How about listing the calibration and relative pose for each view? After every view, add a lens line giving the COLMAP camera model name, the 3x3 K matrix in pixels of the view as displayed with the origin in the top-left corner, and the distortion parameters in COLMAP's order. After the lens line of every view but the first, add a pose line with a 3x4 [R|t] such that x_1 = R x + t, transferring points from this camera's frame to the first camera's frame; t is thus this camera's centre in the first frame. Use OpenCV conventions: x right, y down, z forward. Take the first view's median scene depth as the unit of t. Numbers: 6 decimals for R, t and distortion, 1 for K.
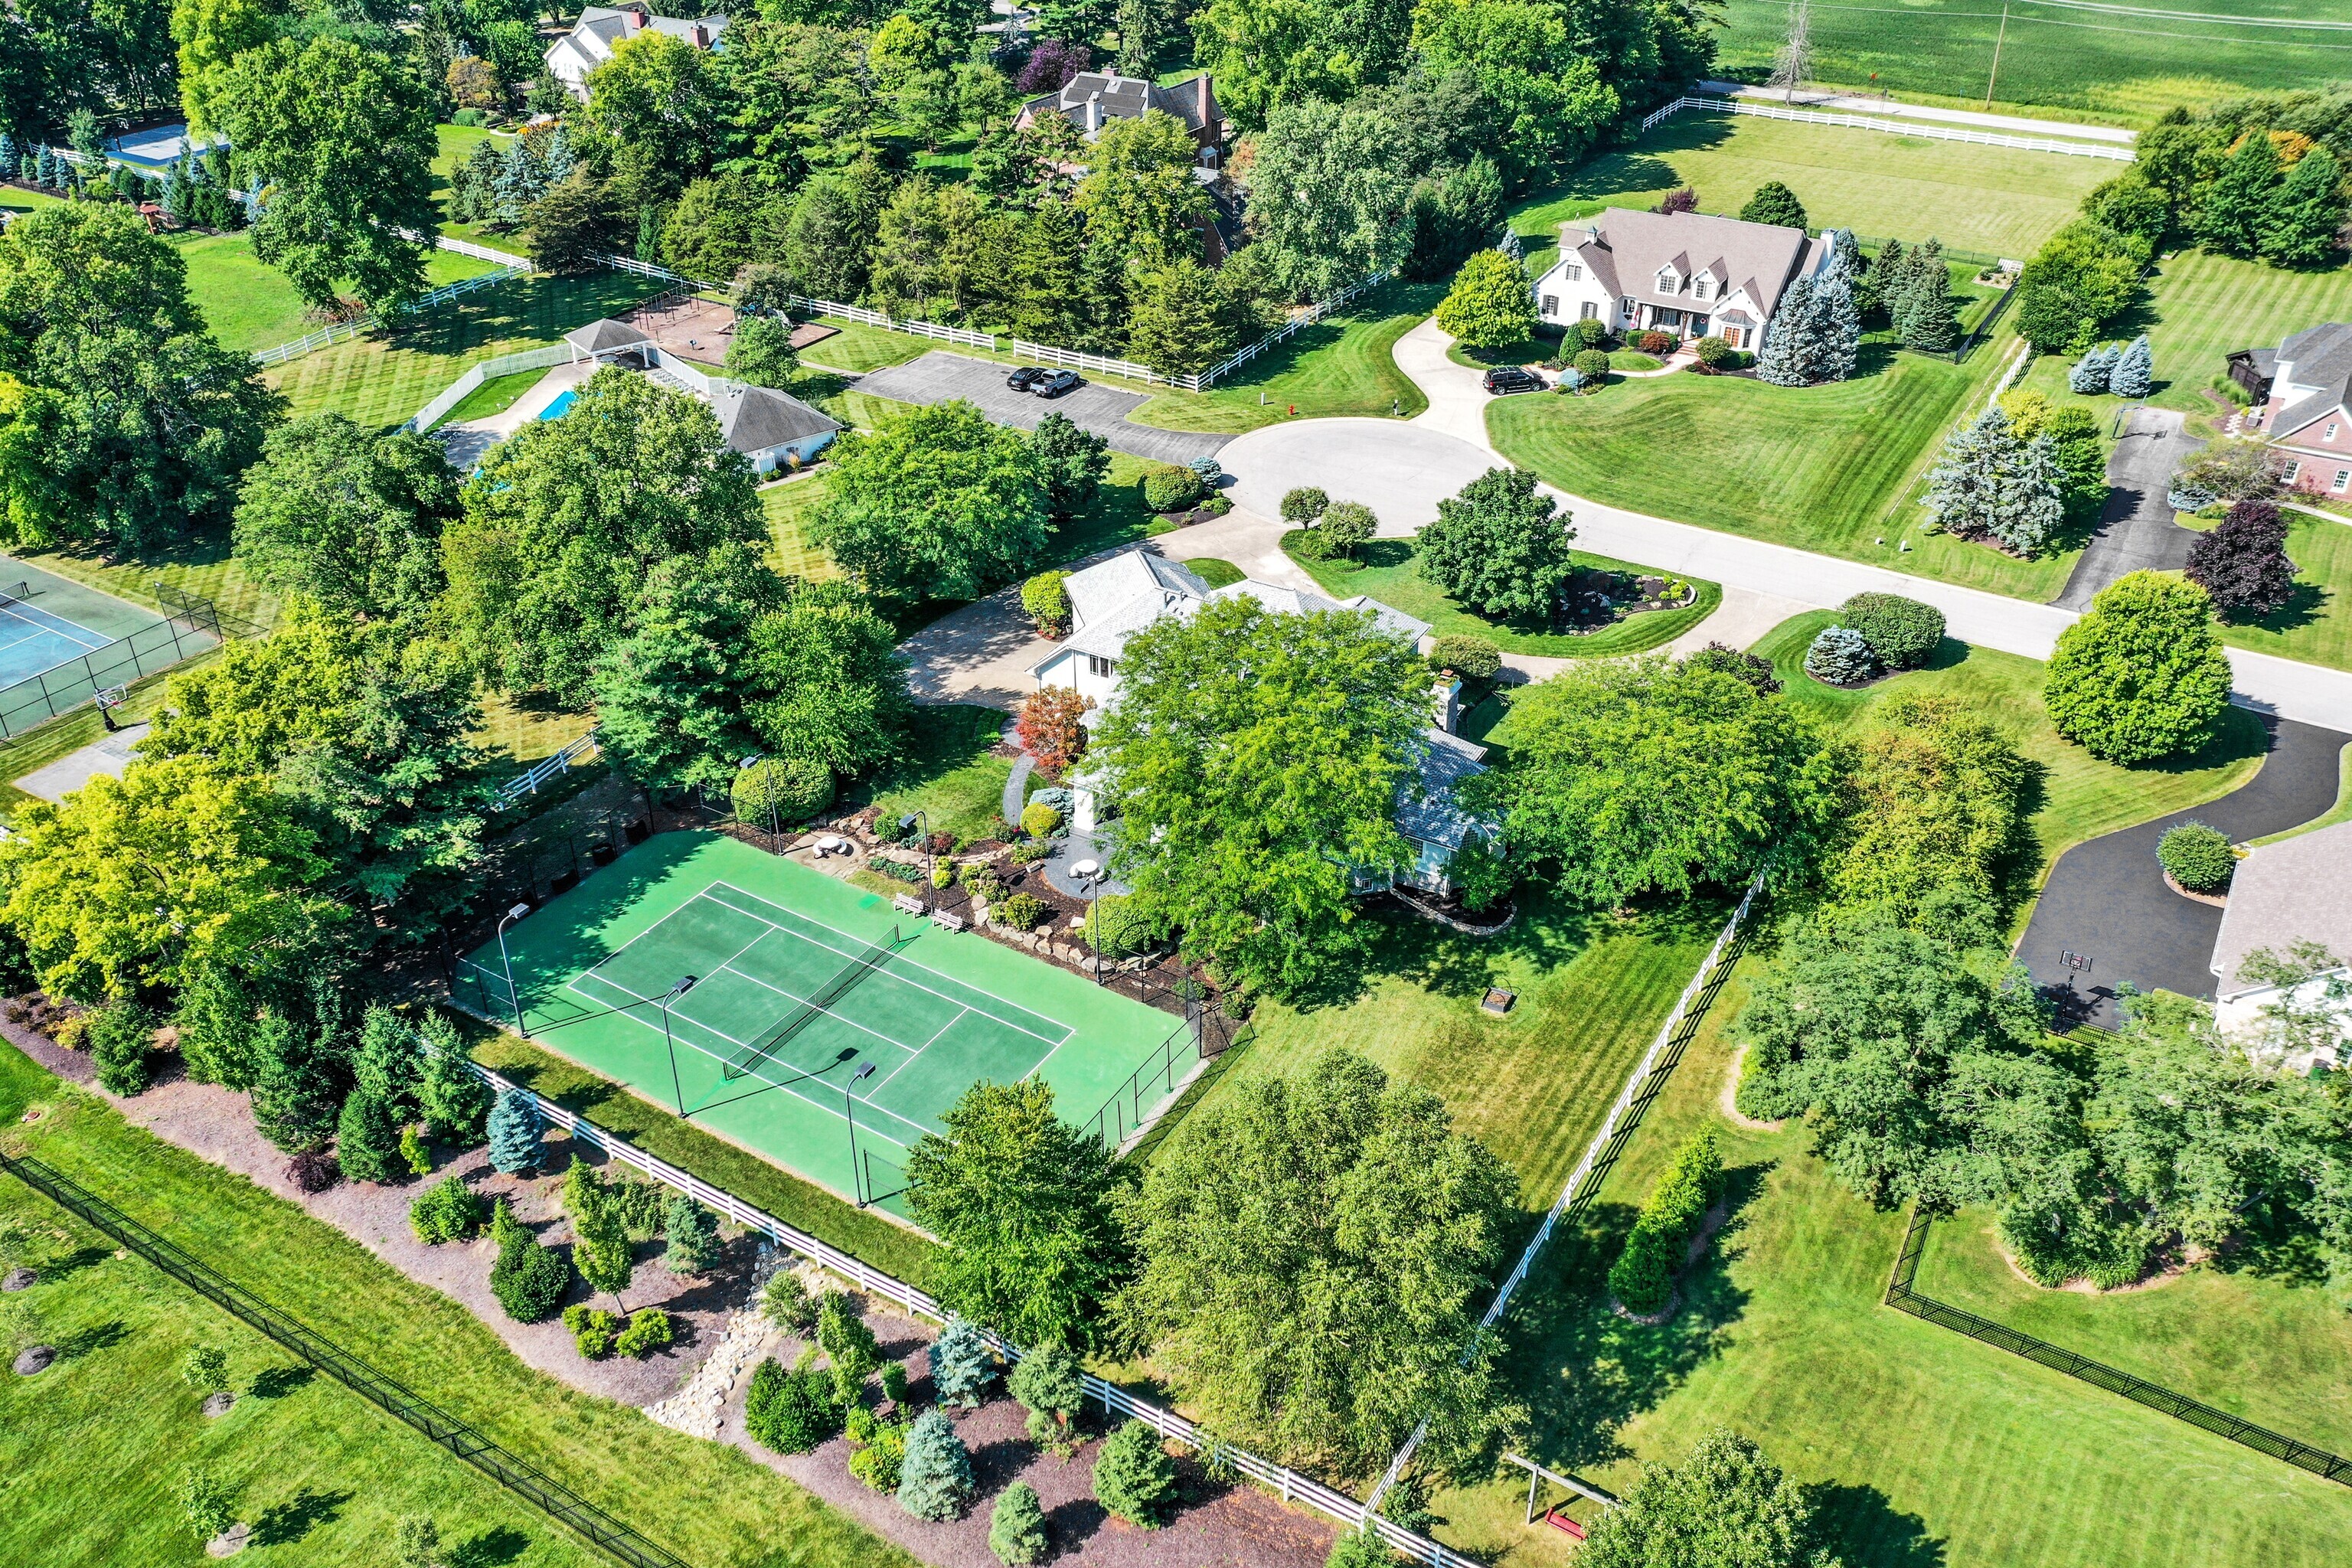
lens RADIAL K [[1866.8, 0, 1176.0], [0, 1866.8, 784.0], [0, 0, 1]] dist [0.007153, 0.016038]
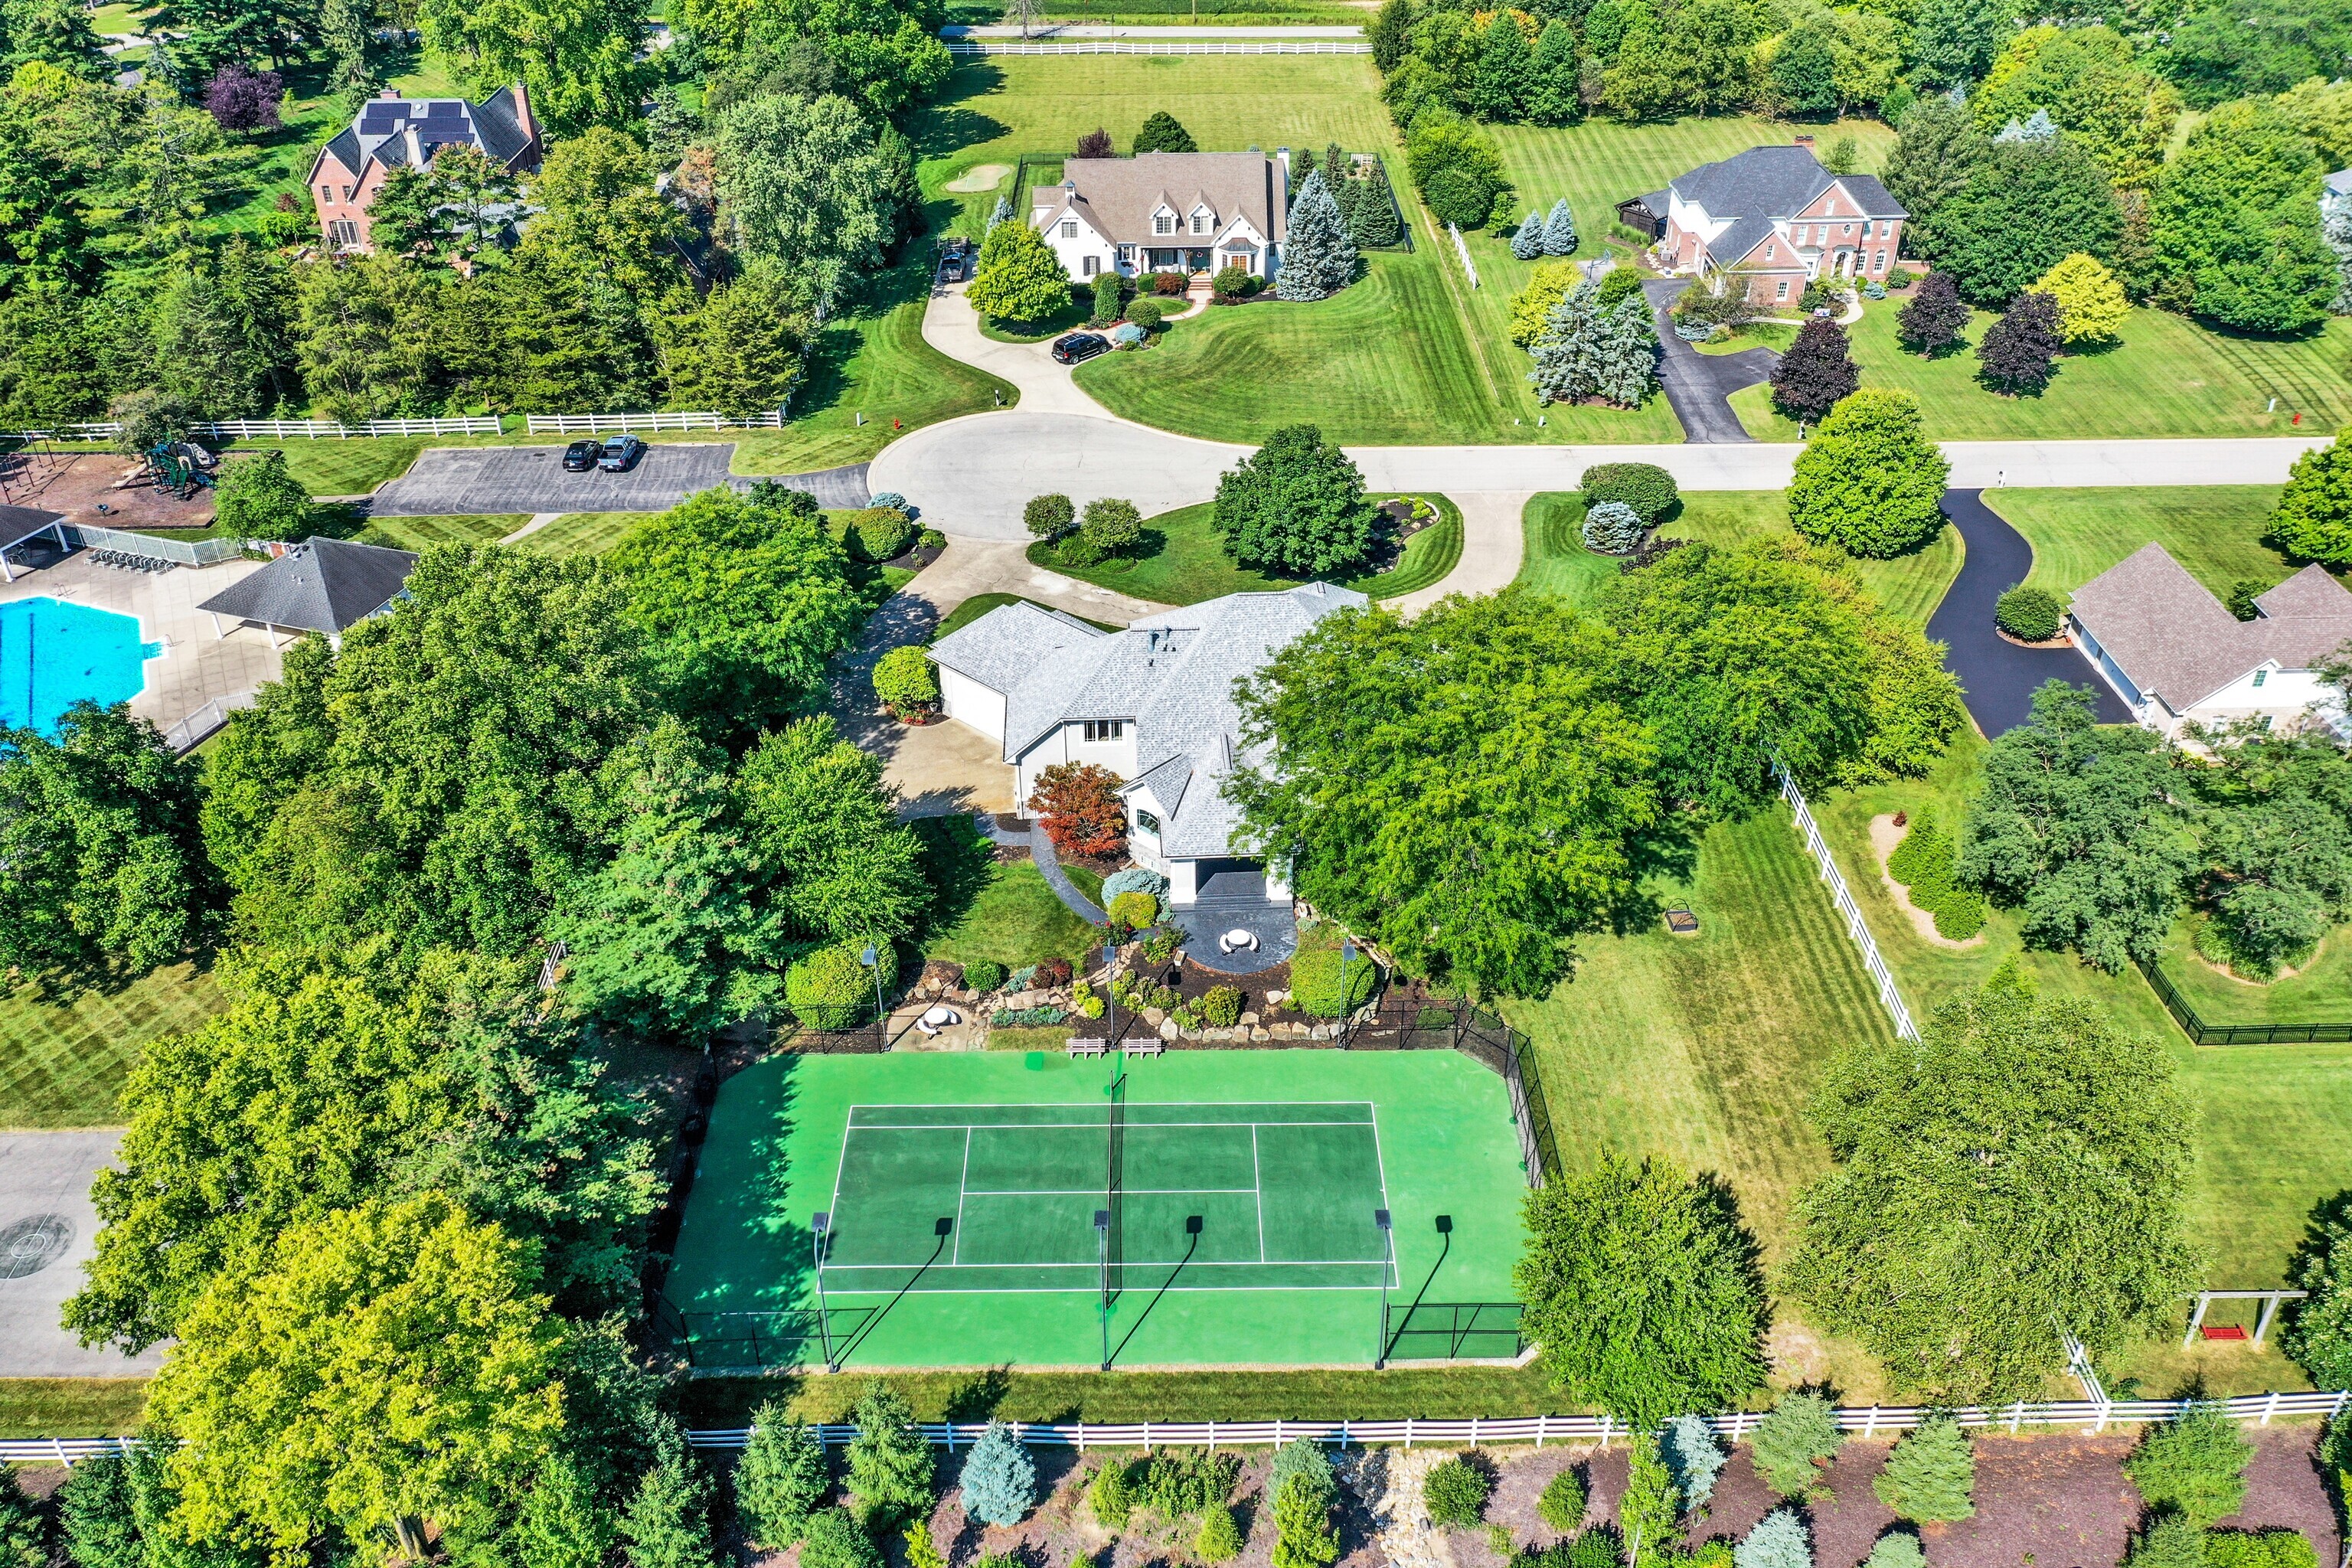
lens RADIAL K [[1866.8, 0, 1176.0], [0, 1866.8, 784.0], [0, 0, 1]] dist [0.007153, 0.016038]
pose [[0.842168, -0.300942, 0.447422, -0.275136], [0.290357, 0.952291, 0.093993, -0.073292], [-0.454362, 0.050754, 0.889370, 0.115628]]
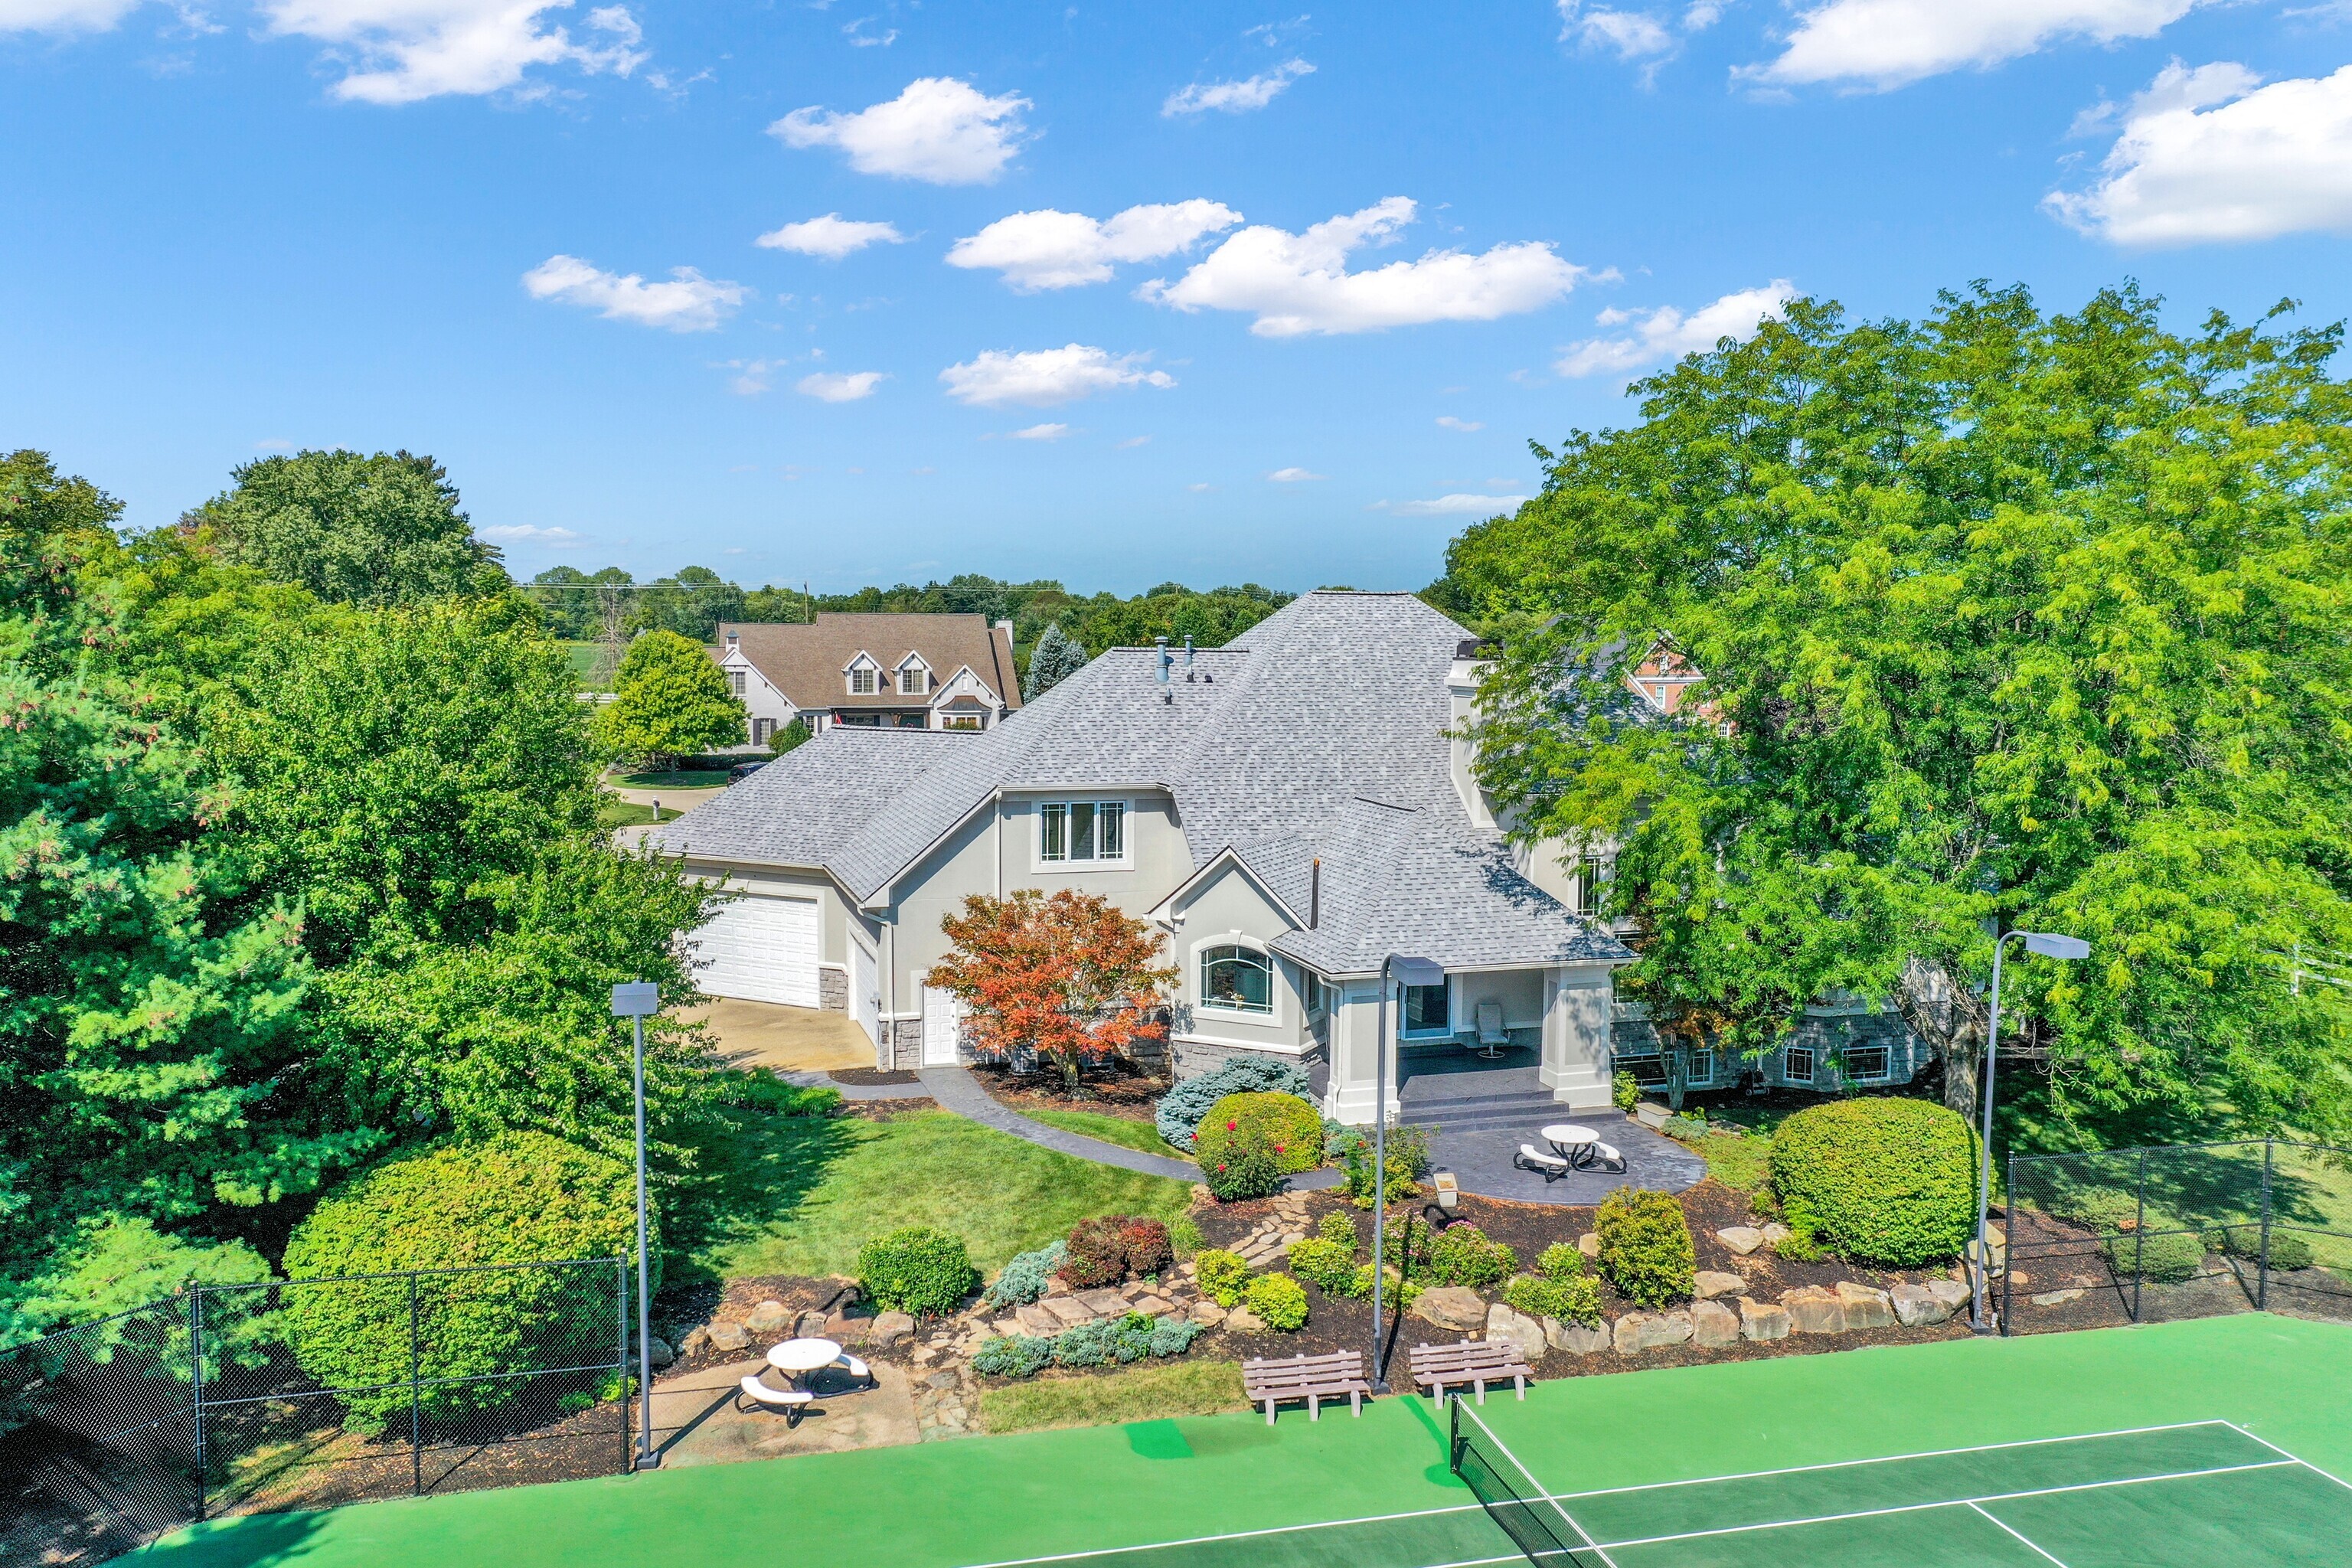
lens RADIAL K [[1882.6, 0, 1176.0], [0, 1882.6, 784.0], [0, 0, 1]] dist [-0.007695, 0.000888]
pose [[0.677618, -0.054824, 0.733368, -0.211315], [0.381907, 0.878442, -0.287205, 0.035285], [-0.628475, 0.474694, 0.616185, 0.475223]]
